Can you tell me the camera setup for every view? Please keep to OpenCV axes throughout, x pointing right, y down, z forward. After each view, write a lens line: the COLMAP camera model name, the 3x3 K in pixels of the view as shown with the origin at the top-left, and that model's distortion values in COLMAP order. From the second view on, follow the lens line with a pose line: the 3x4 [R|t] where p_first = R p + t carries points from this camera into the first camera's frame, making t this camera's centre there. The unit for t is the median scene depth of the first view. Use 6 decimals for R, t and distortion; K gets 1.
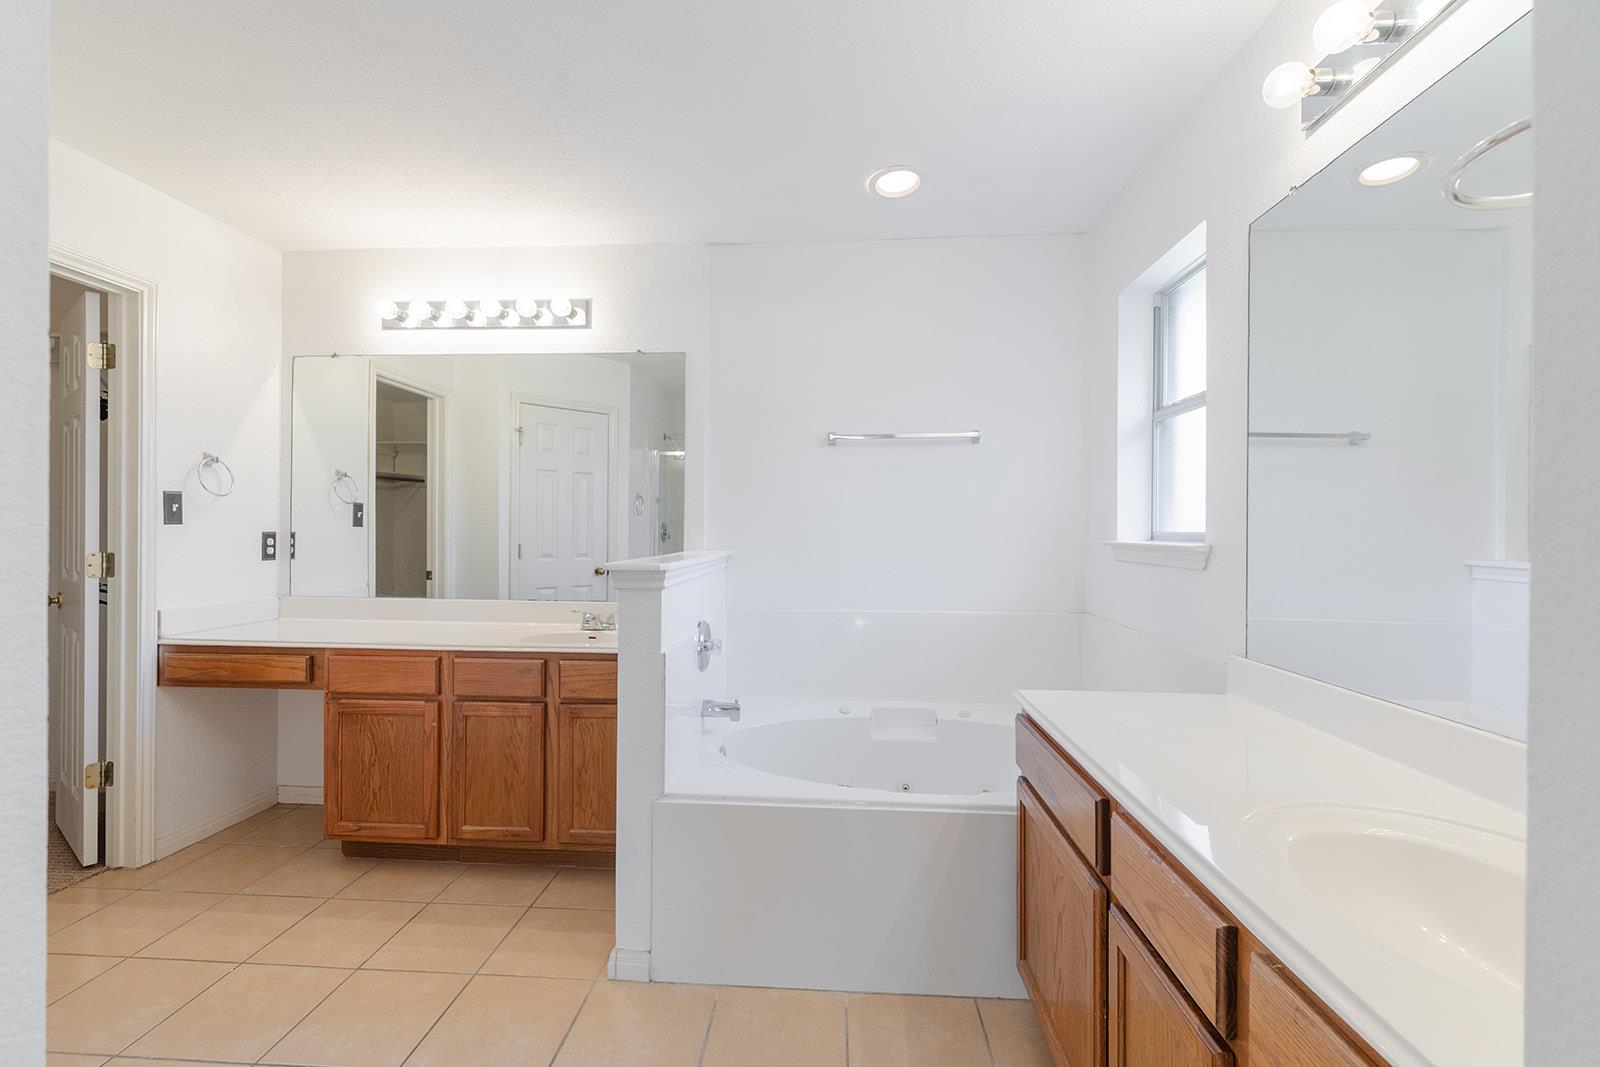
lens RADIAL K [[662.4, 0, 800.8], [0, 662.4, 529.3], [0, 0, 1]] dist [0.008824, 0.000260]
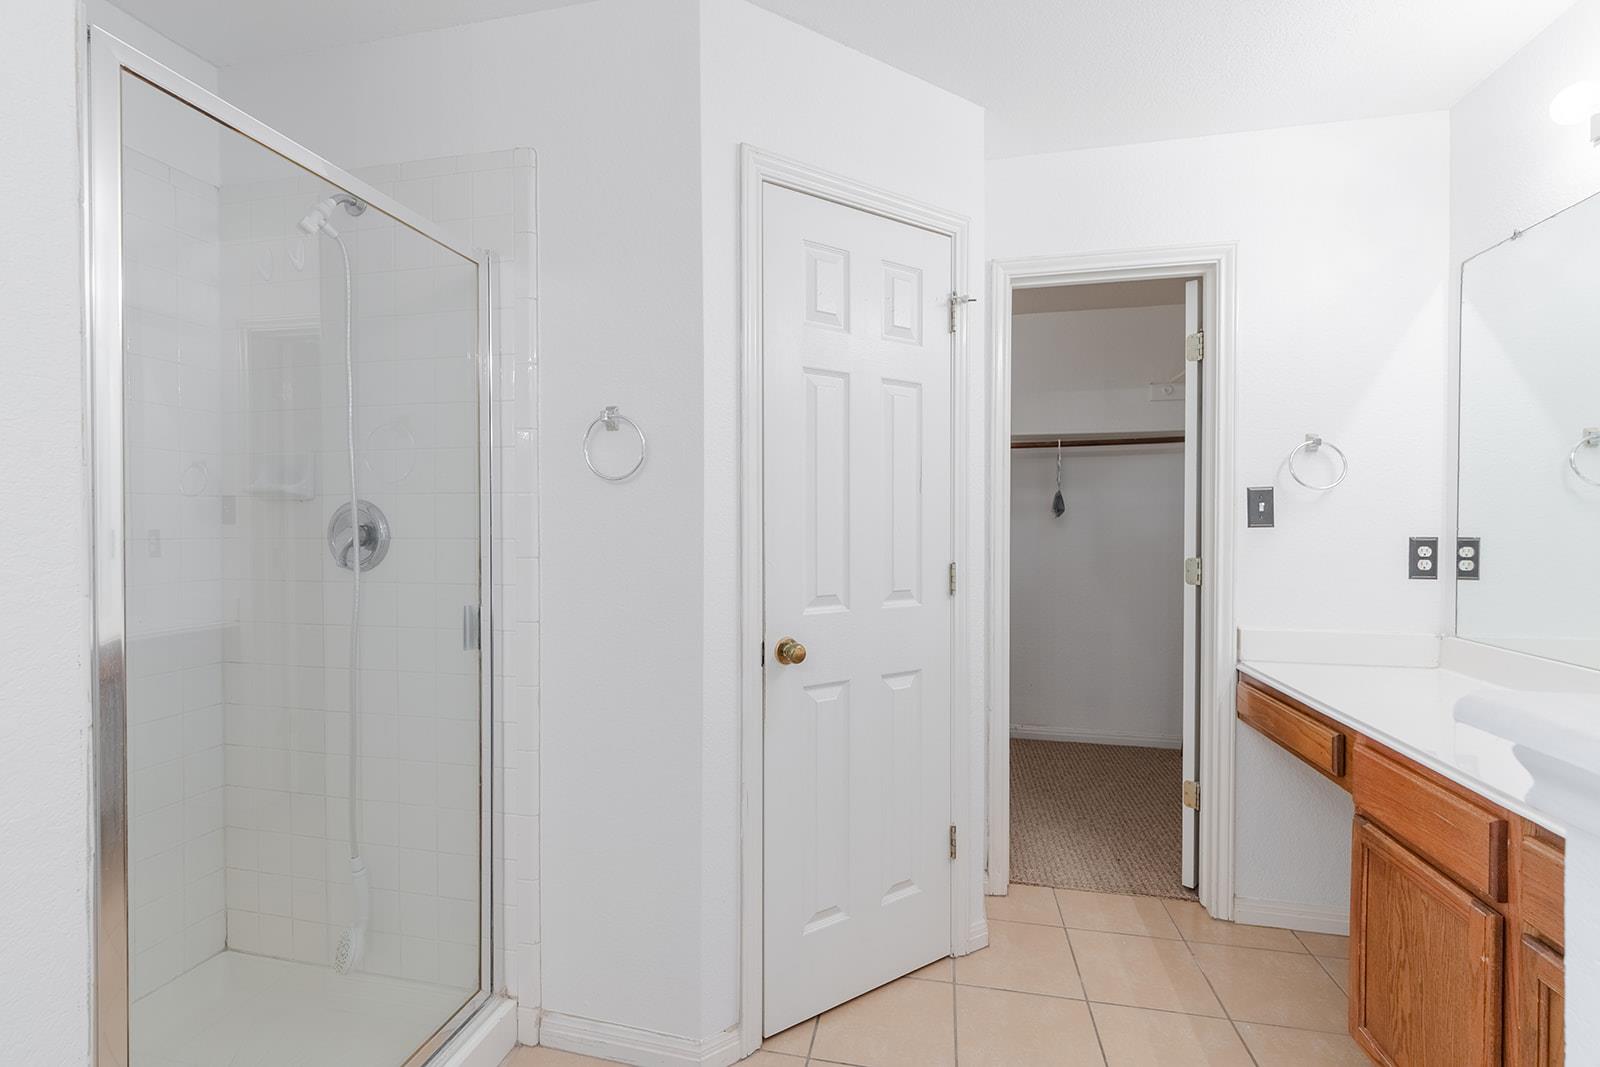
lens RADIAL K [[703.9, 0, 792.5], [0, 703.9, 530.7], [0, 0, 1]] dist [0.009899, -0.000979]
pose [[-0.138560, 0.005868, -0.990337, 0.005703], [0.000370, 0.999983, 0.005874, -0.008688], [0.990354, 0.000447, -0.138560, 0.562678]]
